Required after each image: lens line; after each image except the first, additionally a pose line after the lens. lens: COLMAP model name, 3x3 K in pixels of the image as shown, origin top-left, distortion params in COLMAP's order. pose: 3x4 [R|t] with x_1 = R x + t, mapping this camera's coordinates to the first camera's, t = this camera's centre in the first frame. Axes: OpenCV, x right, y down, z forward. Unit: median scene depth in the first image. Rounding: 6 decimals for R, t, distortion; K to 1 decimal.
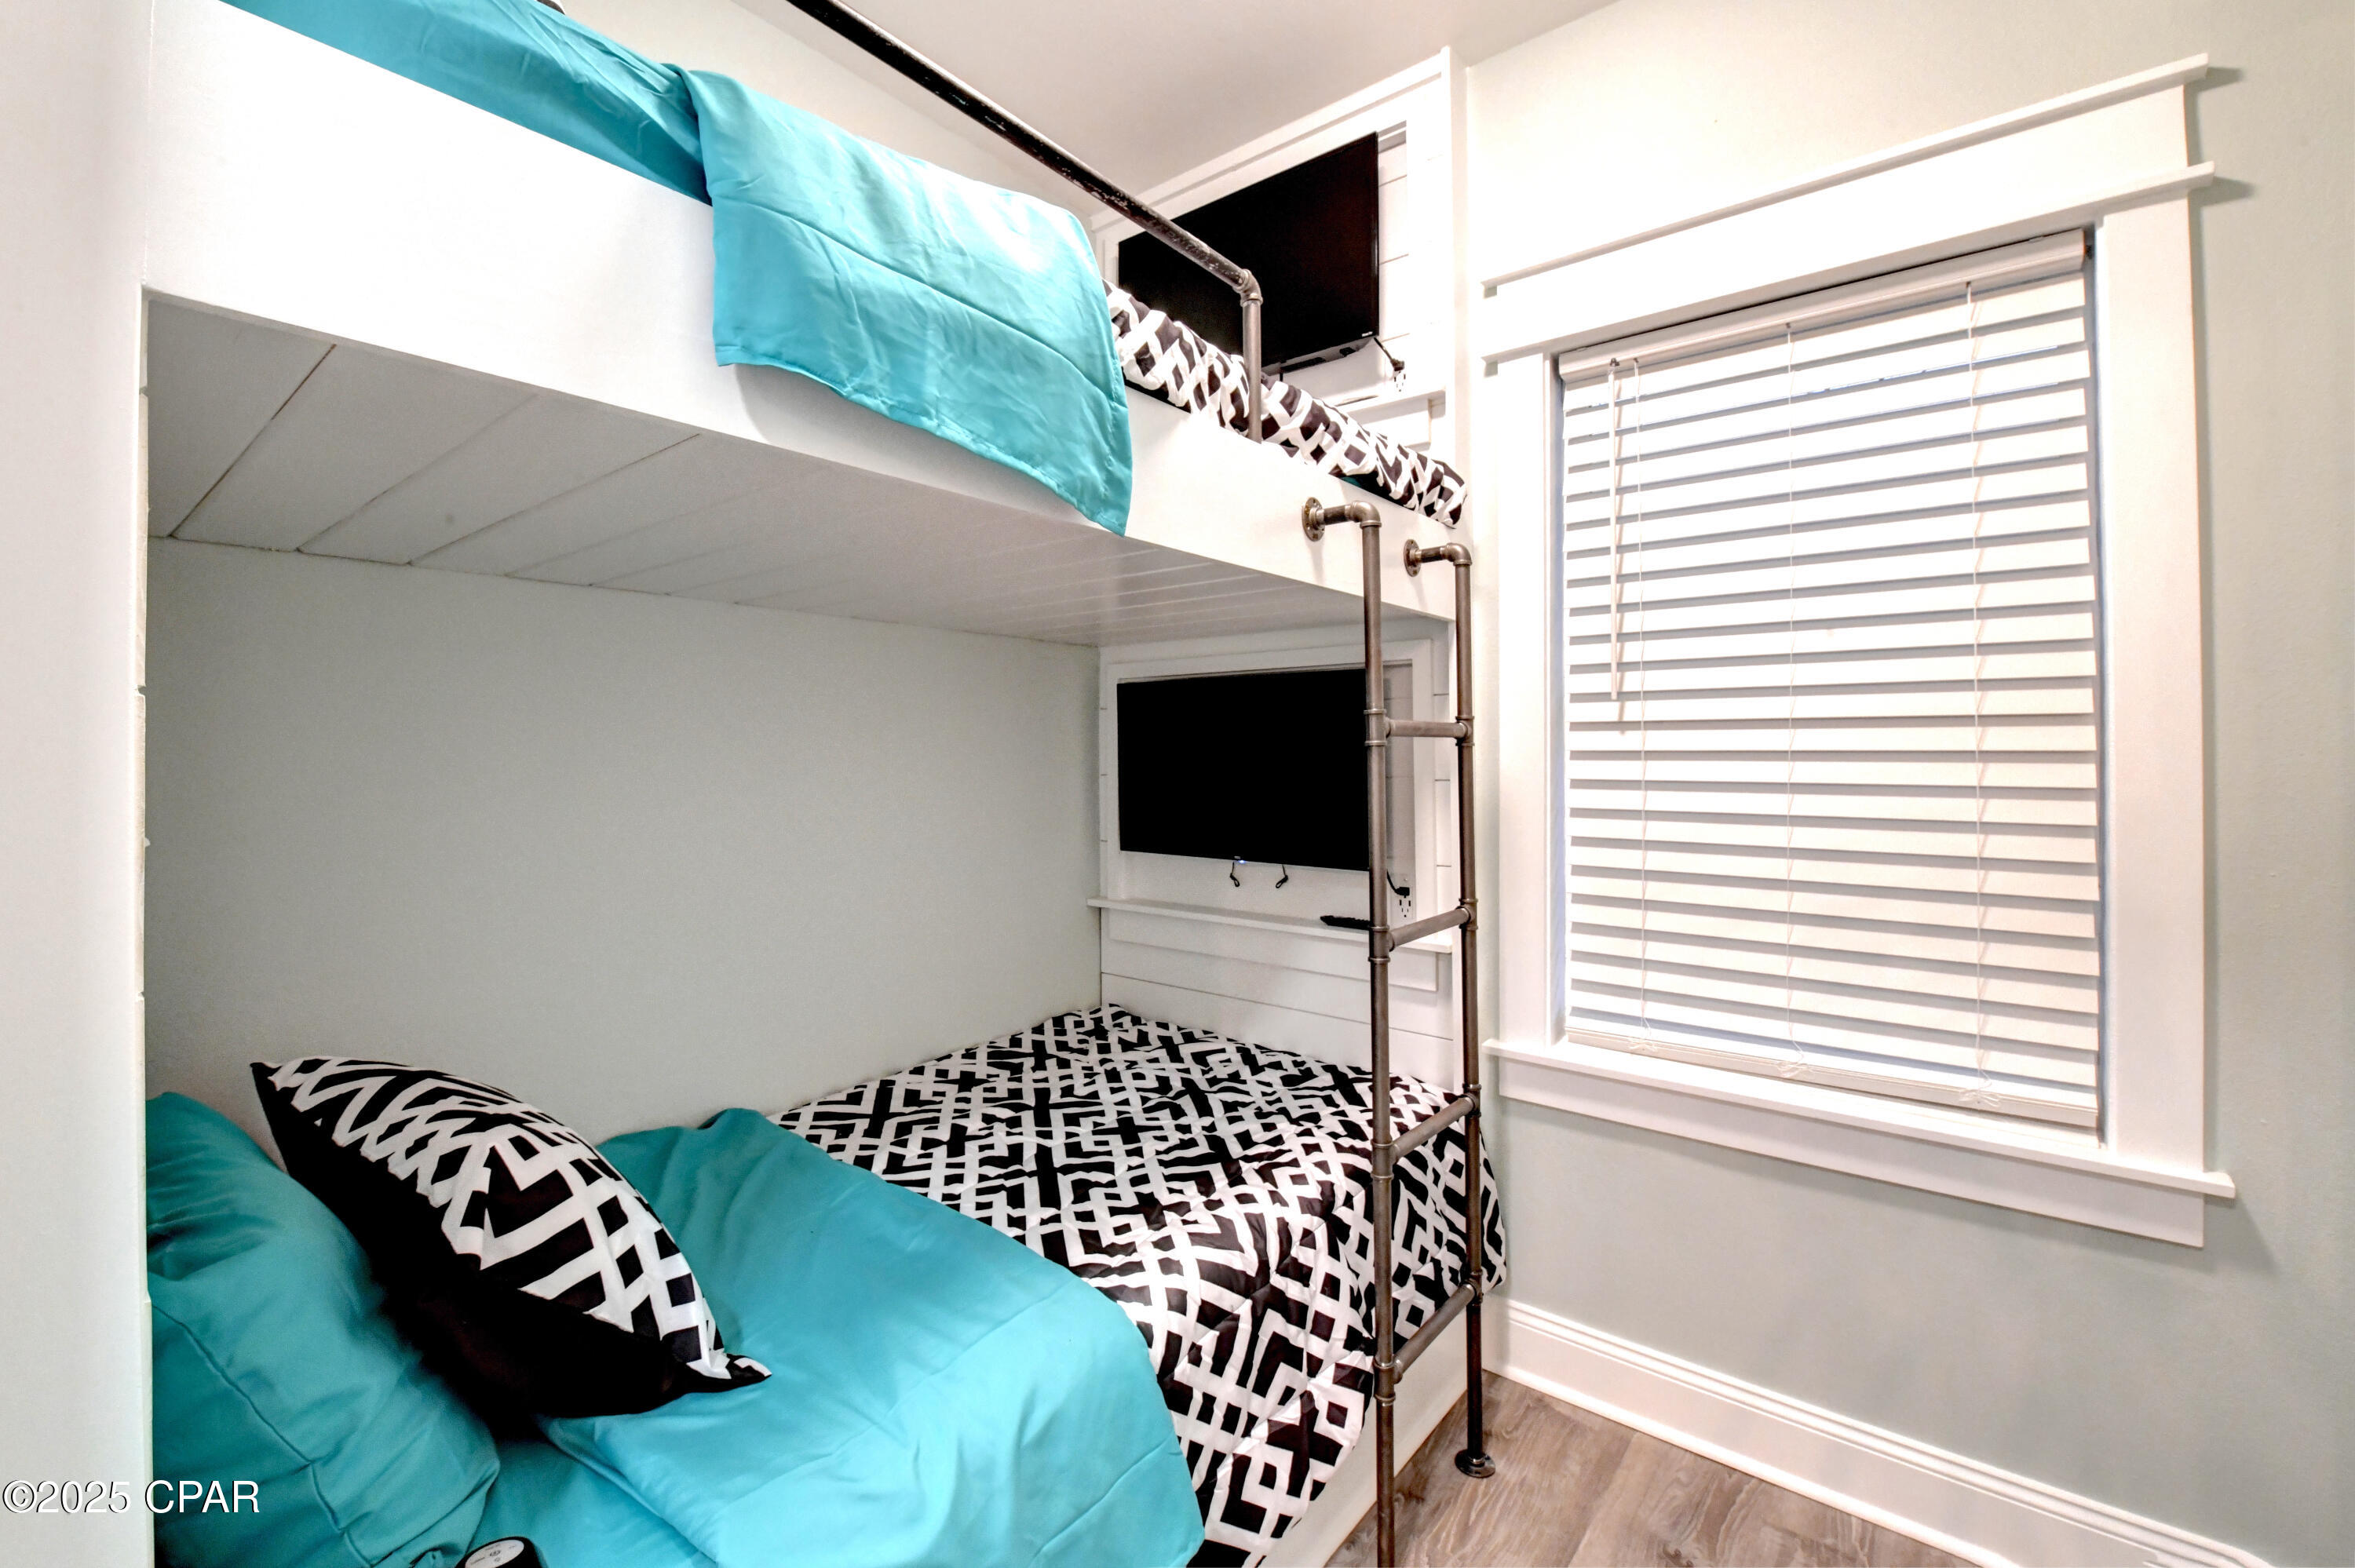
lens RADIAL K [[986.3, 0, 1142.1], [0, 986.3, 760.3], [0, 0, 1]] dist [-0.022056, 0.000011]
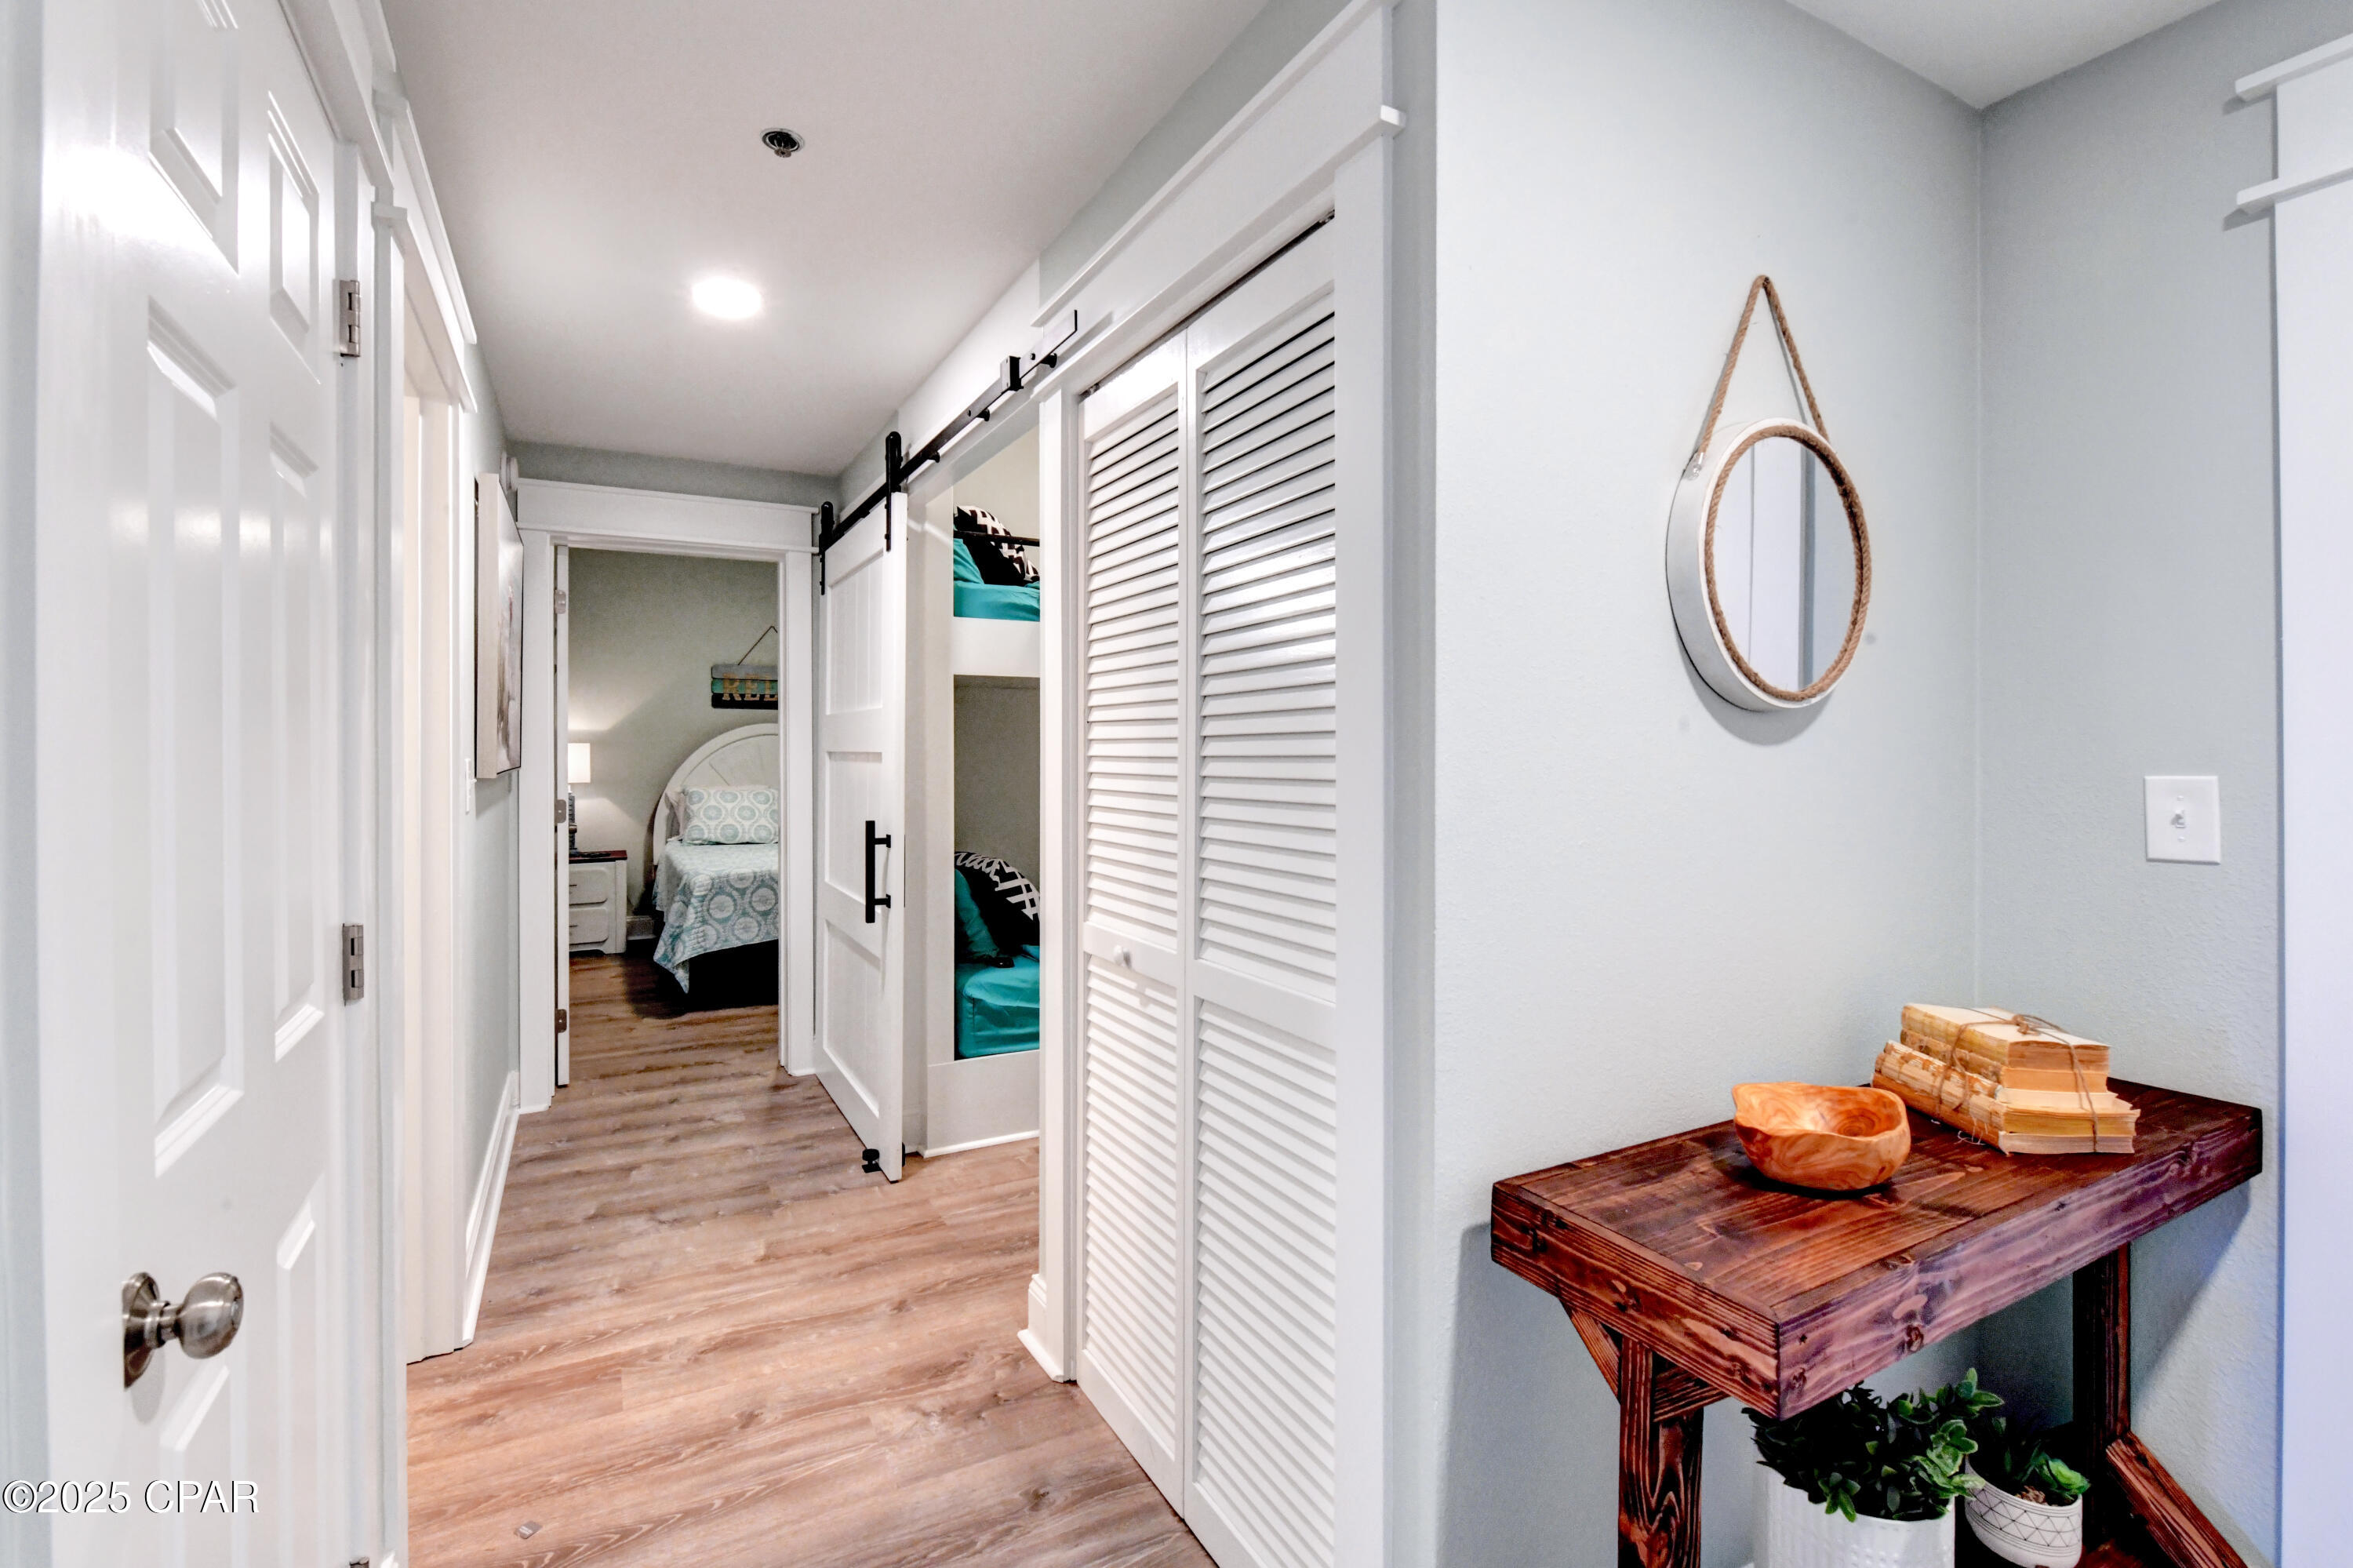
lens RADIAL K [[1027.7, 0, 1114.8], [0, 1027.7, 767.0], [0, 0, 1]] dist [-0.000519, -0.000047]
pose [[0.918726, 0.010184, -0.394764, 0.756531], [-0.004599, 0.999876, 0.015090, -0.014481], [0.394869, -0.012048, 0.918659, -1.431481]]
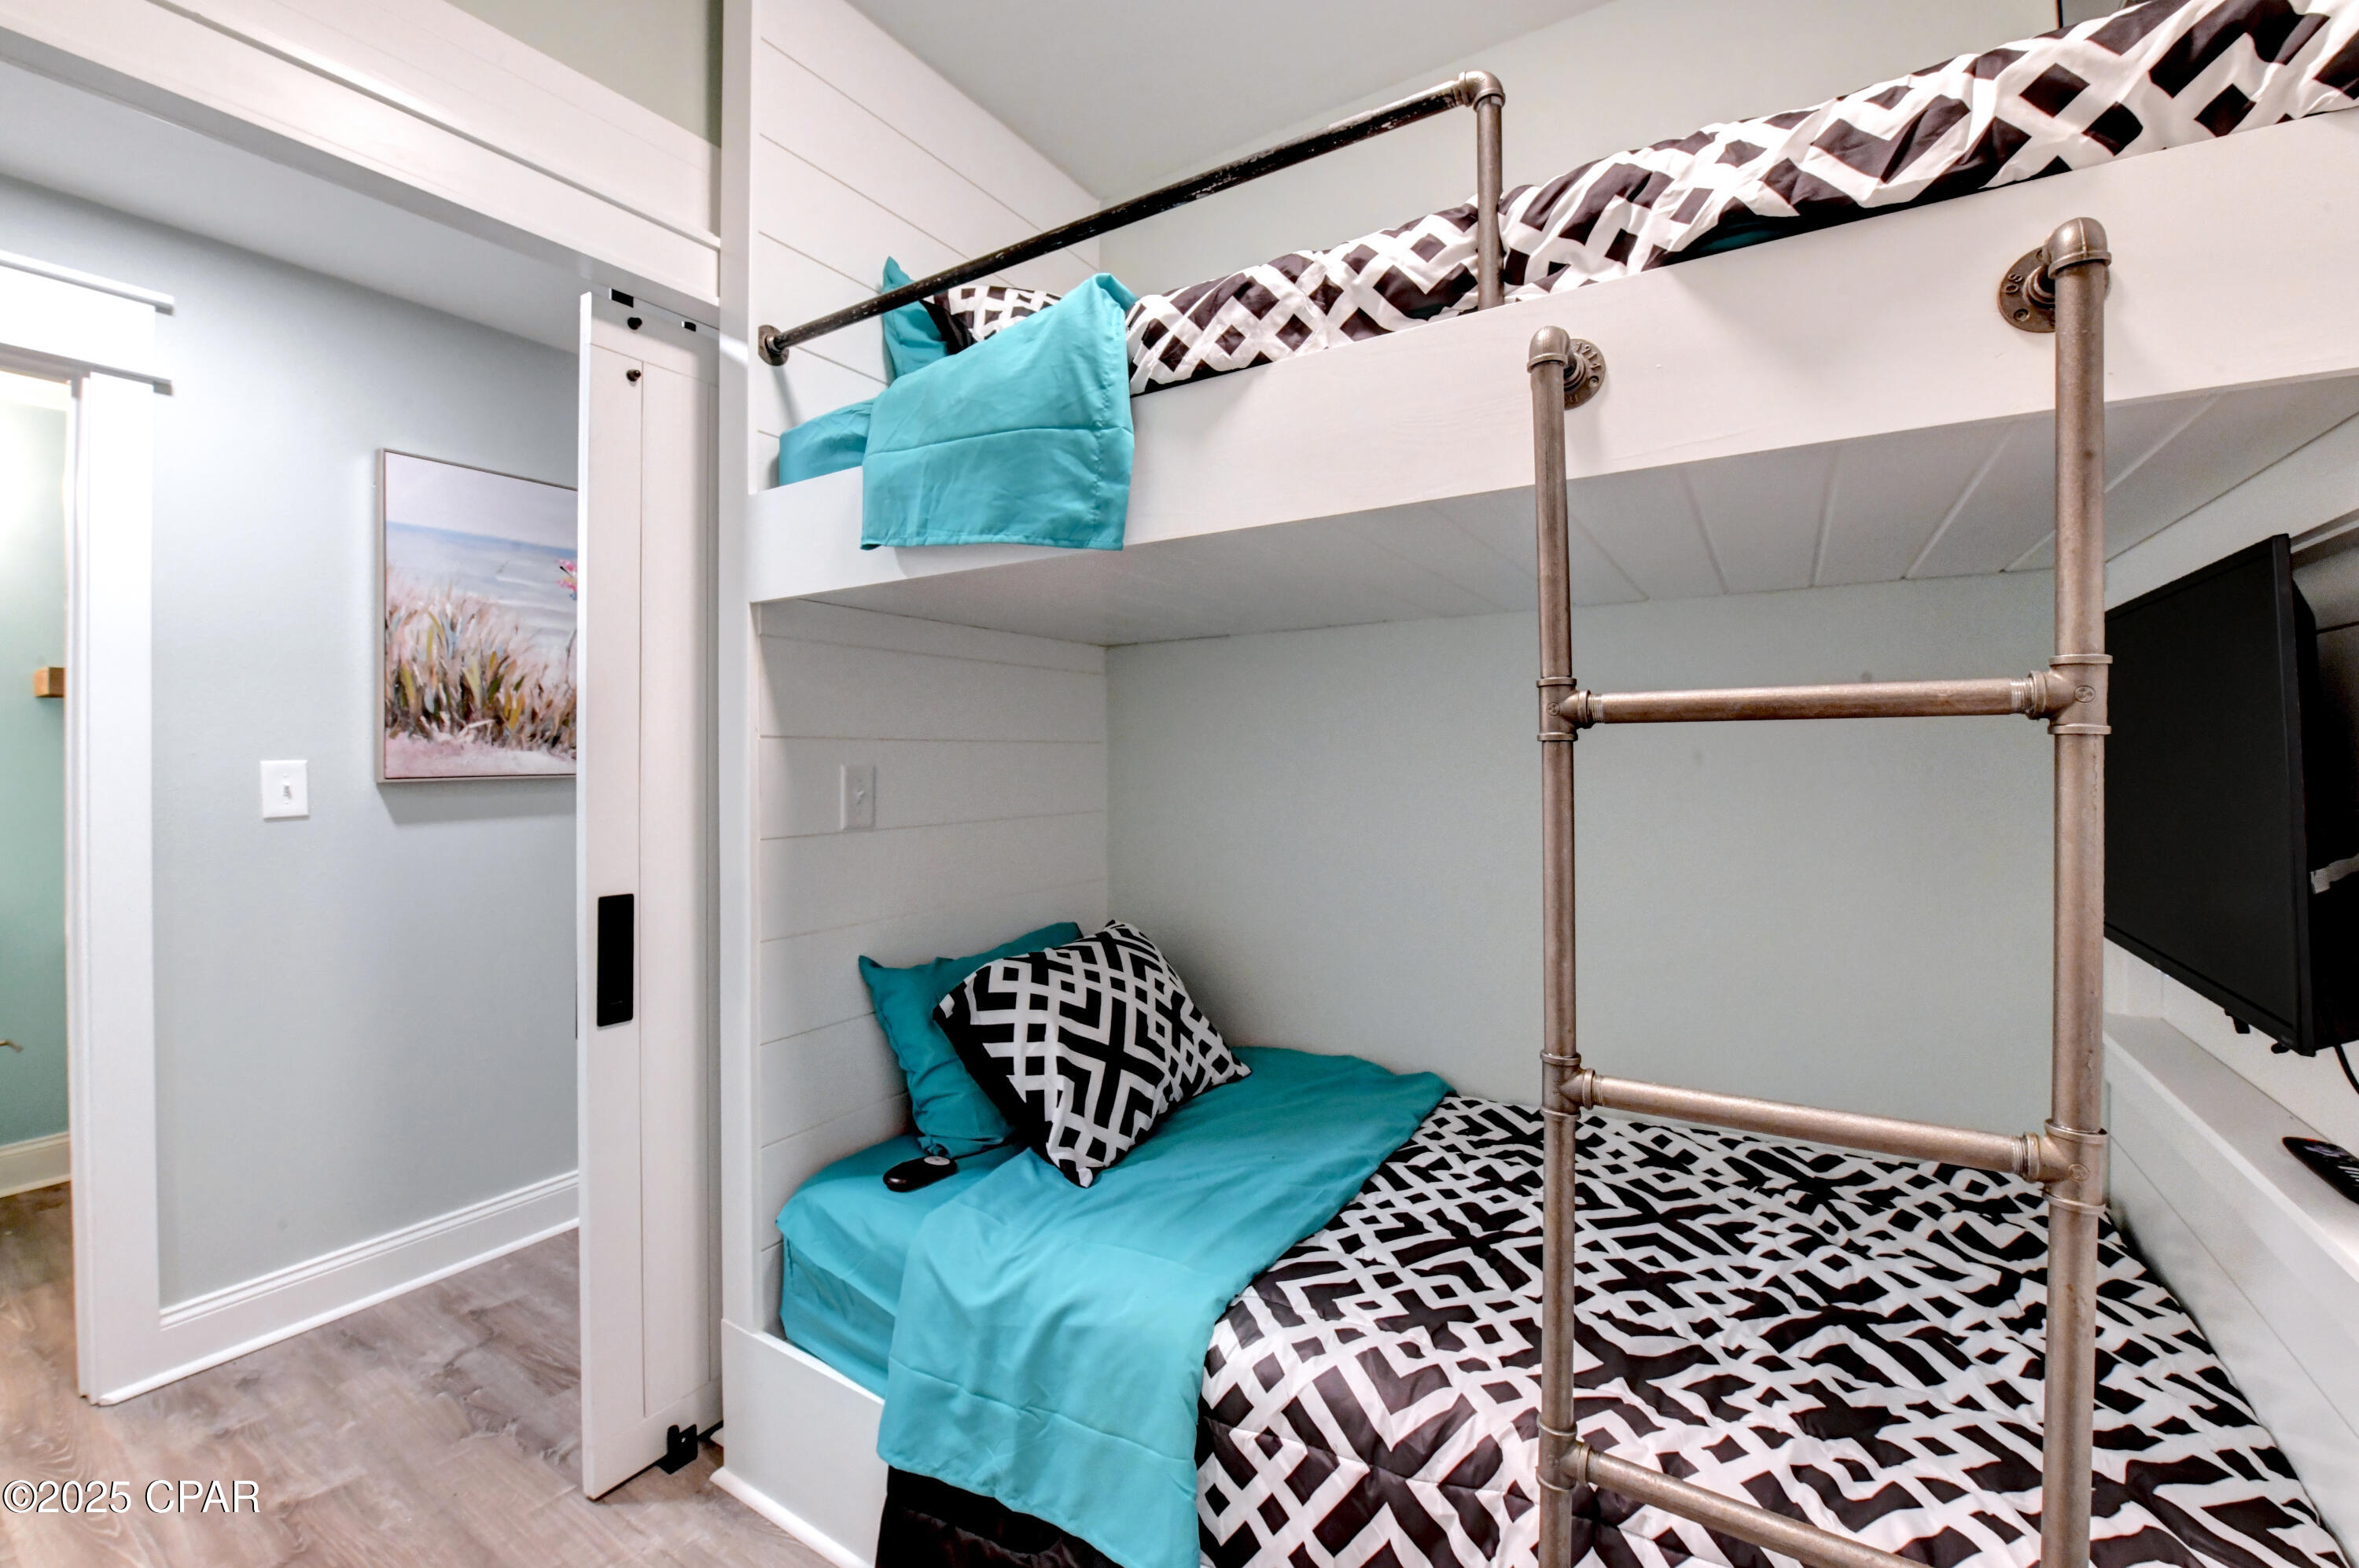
lens RADIAL K [[976.1, 0, 1171.7], [0, 976.1, 771.0], [0, 0, 1]] dist [-0.001704, -0.007204]
pose [[0.126762, 0.017253, -0.991783, 0.723626], [-0.001058, 0.999851, 0.017258, -0.006281], [0.991933, -0.001138, 0.126761, 0.649278]]
